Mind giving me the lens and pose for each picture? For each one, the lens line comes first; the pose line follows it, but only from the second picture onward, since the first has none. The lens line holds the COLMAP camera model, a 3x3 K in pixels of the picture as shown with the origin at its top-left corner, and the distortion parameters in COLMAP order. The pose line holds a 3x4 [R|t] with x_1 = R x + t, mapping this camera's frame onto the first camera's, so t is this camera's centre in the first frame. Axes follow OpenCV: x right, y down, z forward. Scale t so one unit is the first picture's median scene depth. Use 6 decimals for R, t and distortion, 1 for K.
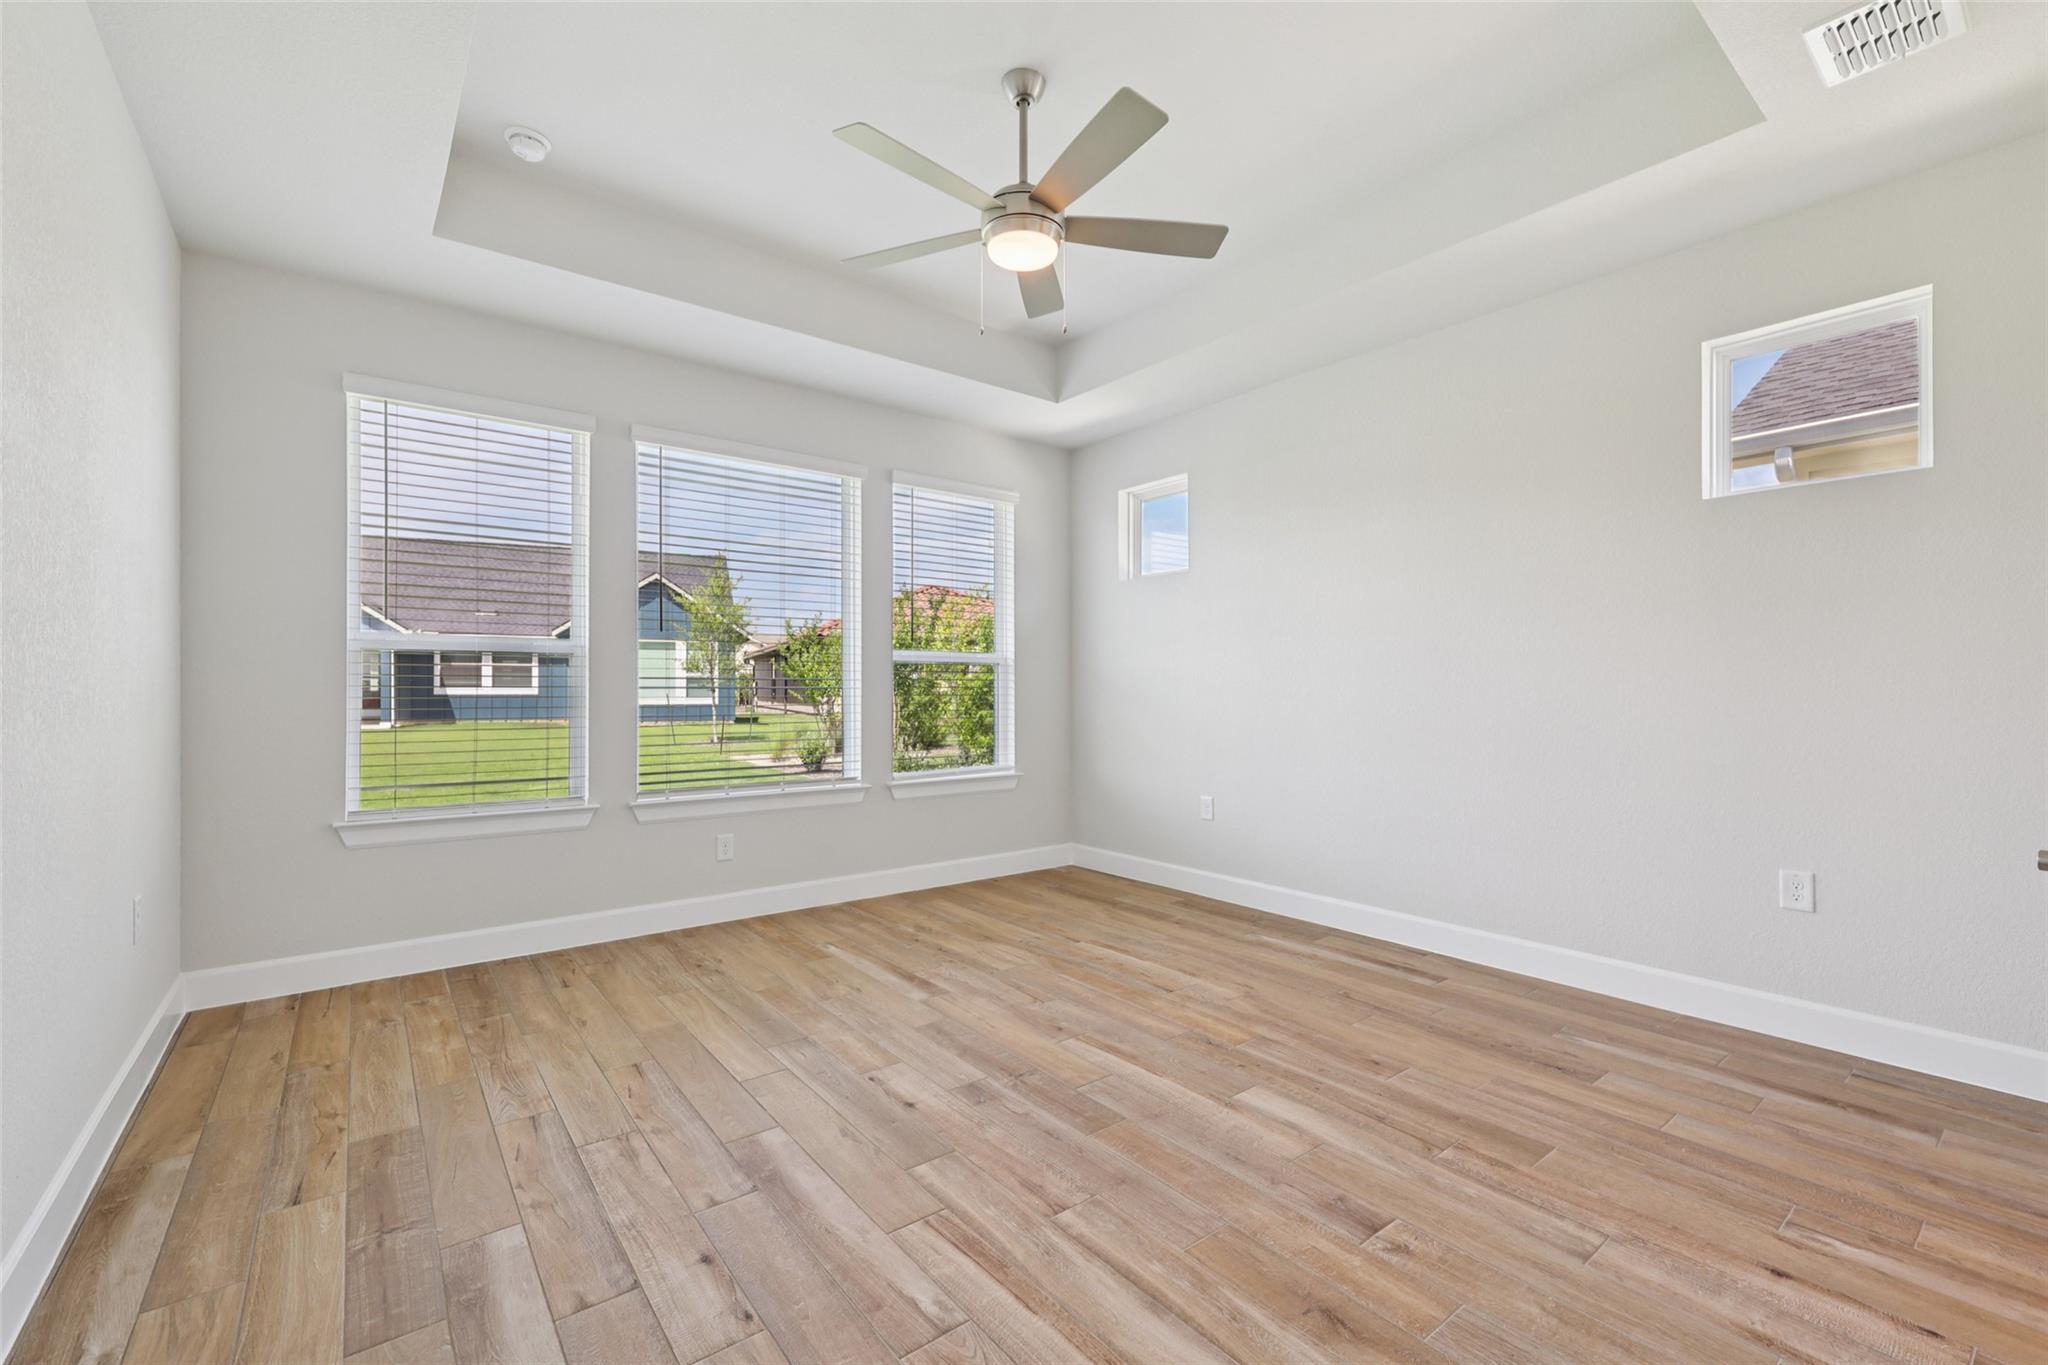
lens RADIAL K [[851.1, 0, 1015.9], [0, 851.1, 685.0], [0, 0, 1]] dist [-0.000169, -0.000106]
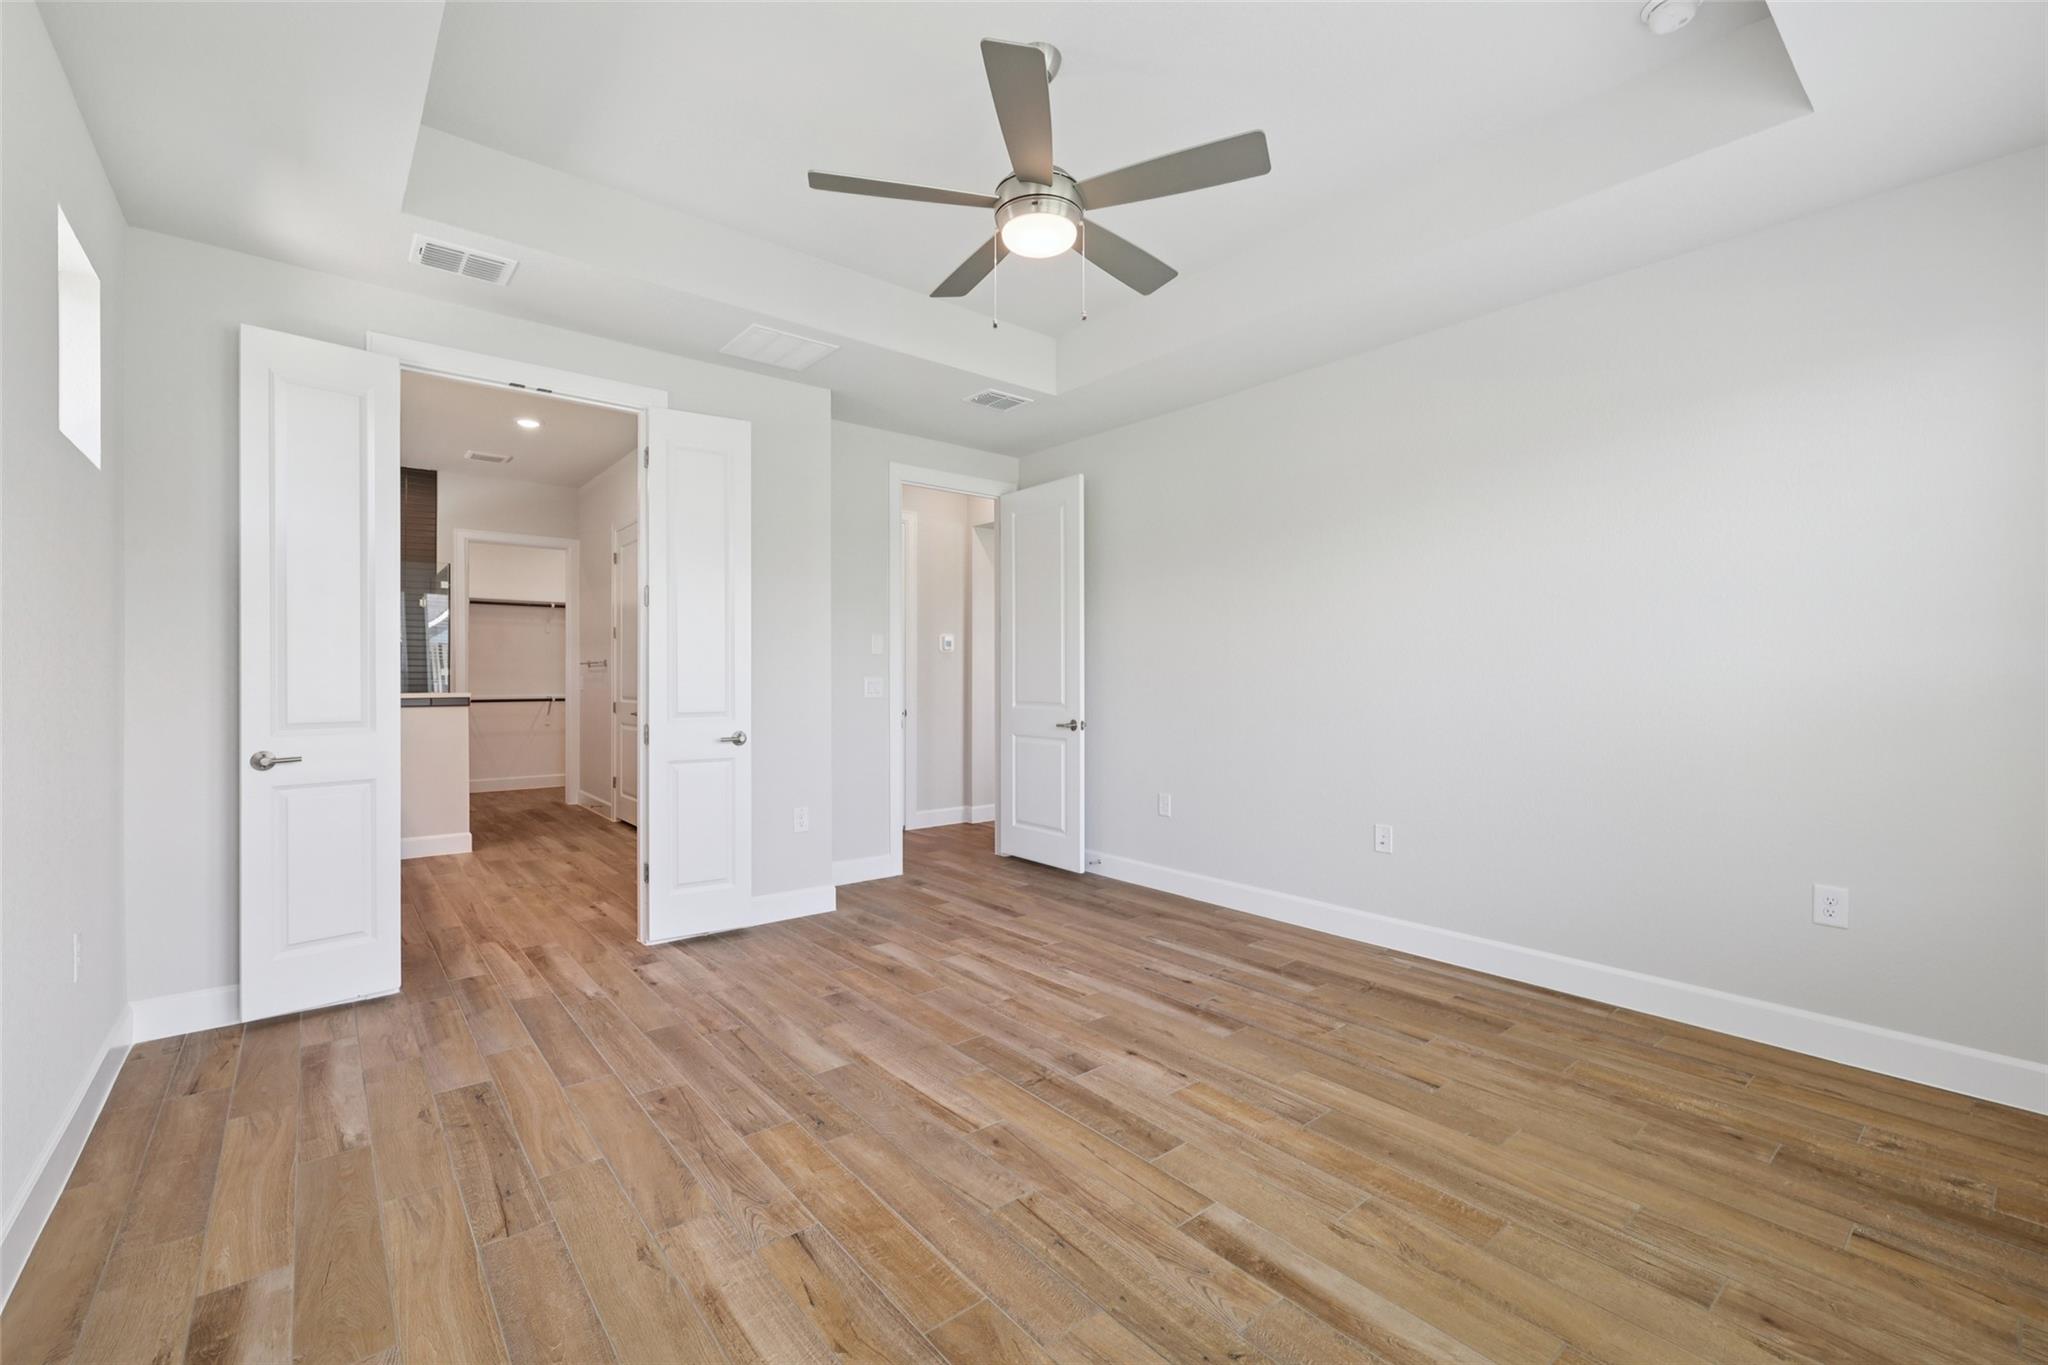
lens RADIAL K [[866.2, 0, 1031.7], [0, 866.2, 682.8], [0, 0, 1]] dist [0.001542, -0.000237]
pose [[-0.998905, -0.001176, -0.046765, 0.060655], [-0.001319, 0.999995, 0.003036, -0.017906], [0.046761, 0.003094, -0.998901, 1.912006]]
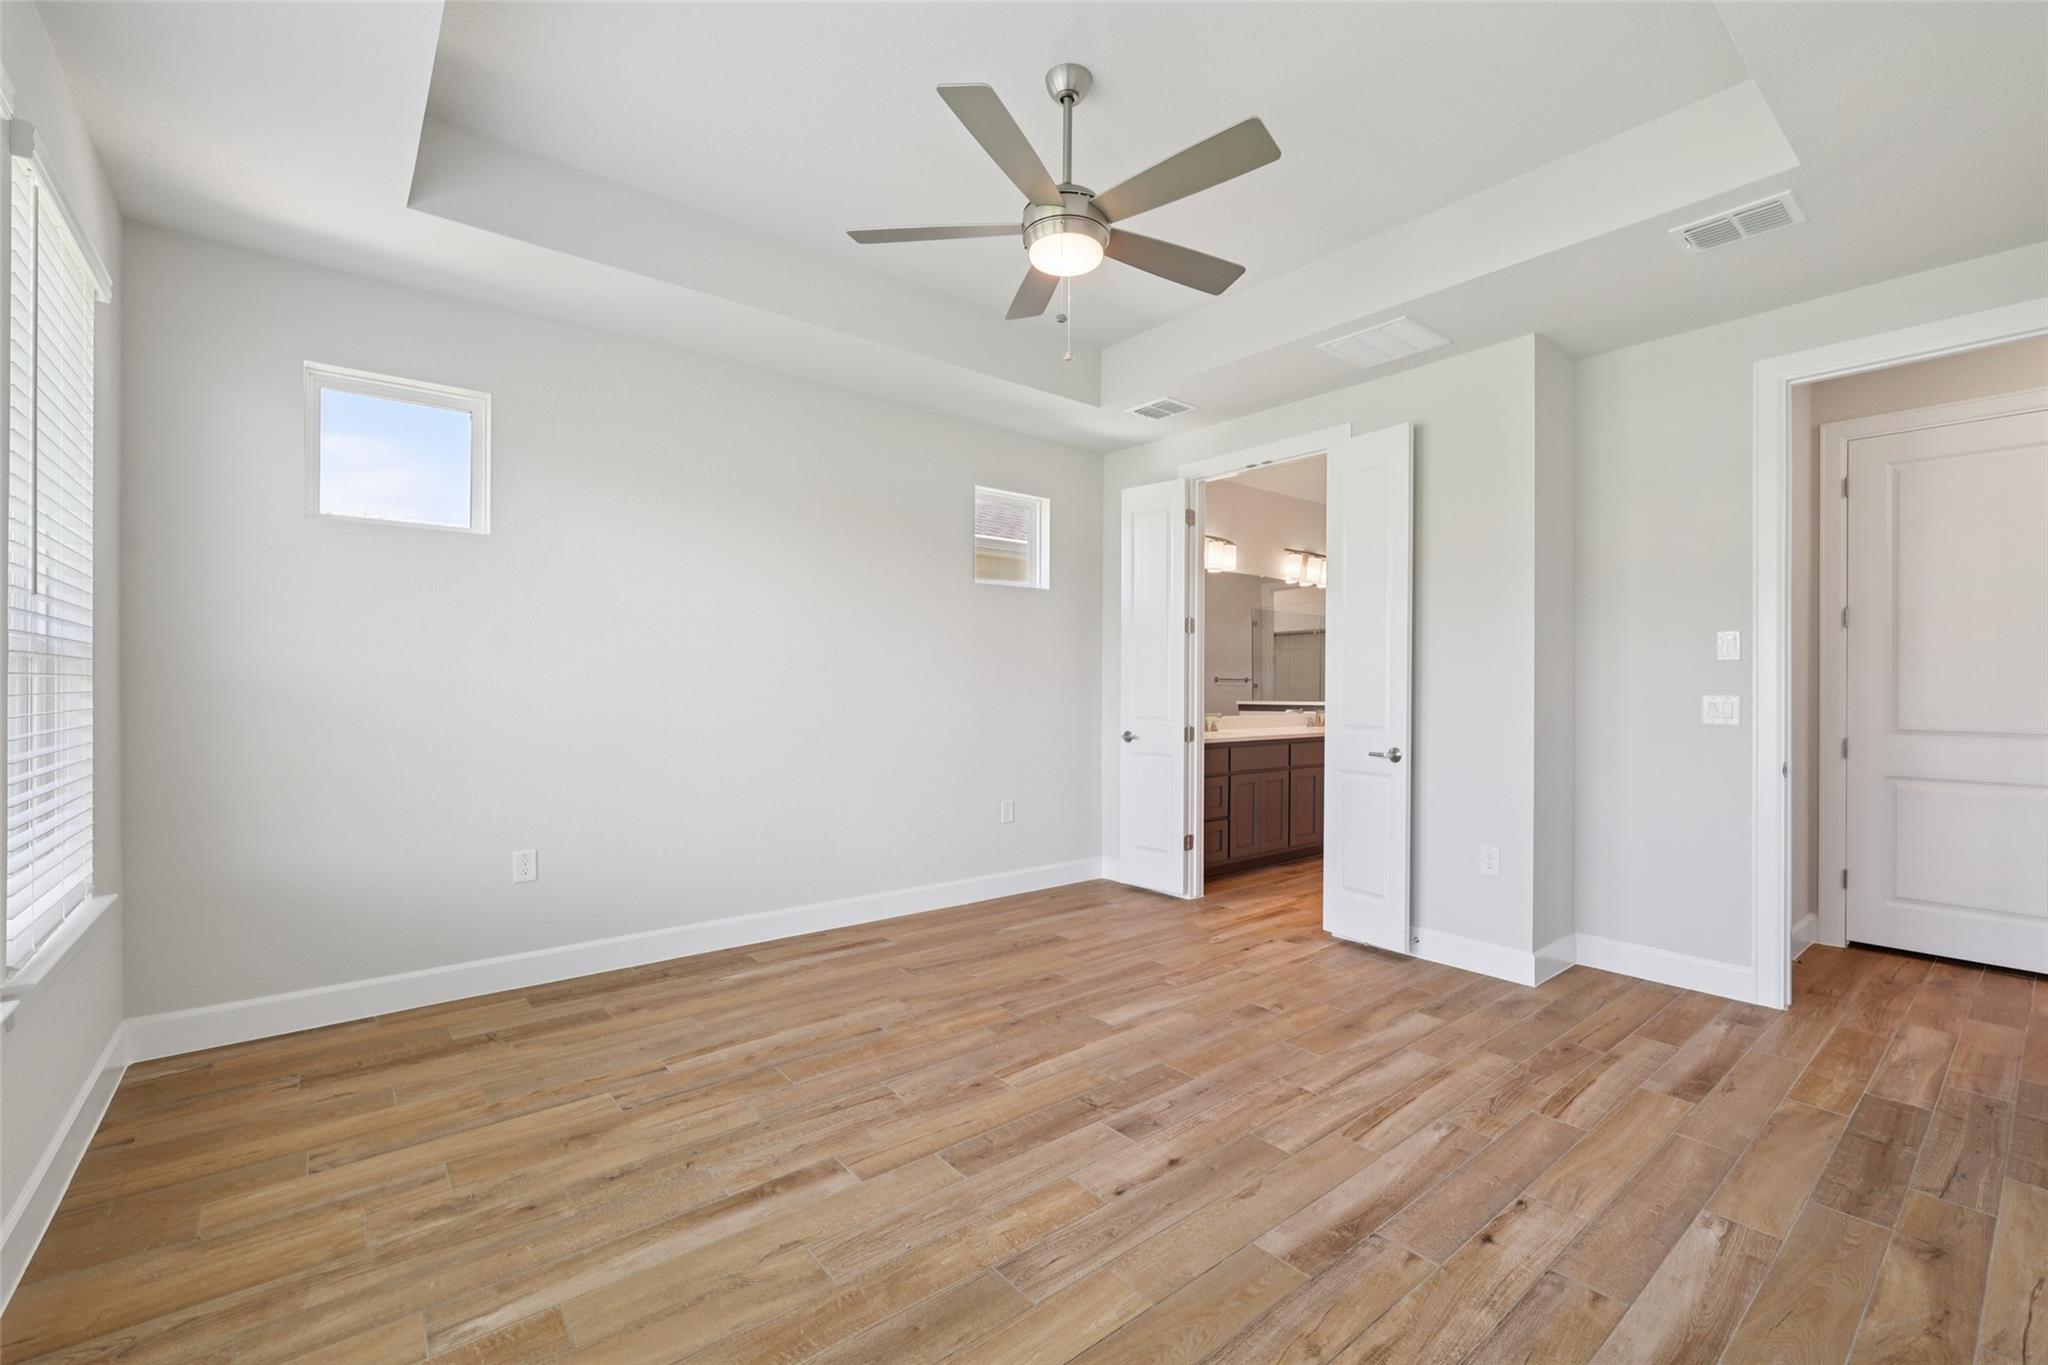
lens RADIAL K [[876.6, 0, 1026.4], [0, 876.6, 687.5], [0, 0, 1]] dist [-0.001554, -0.000039]
pose [[-0.027748, -0.004634, 0.999604, -0.946957], [-0.010253, 0.999938, 0.004351, -0.027546], [-0.999562, -0.010128, -0.027794, 1.045063]]
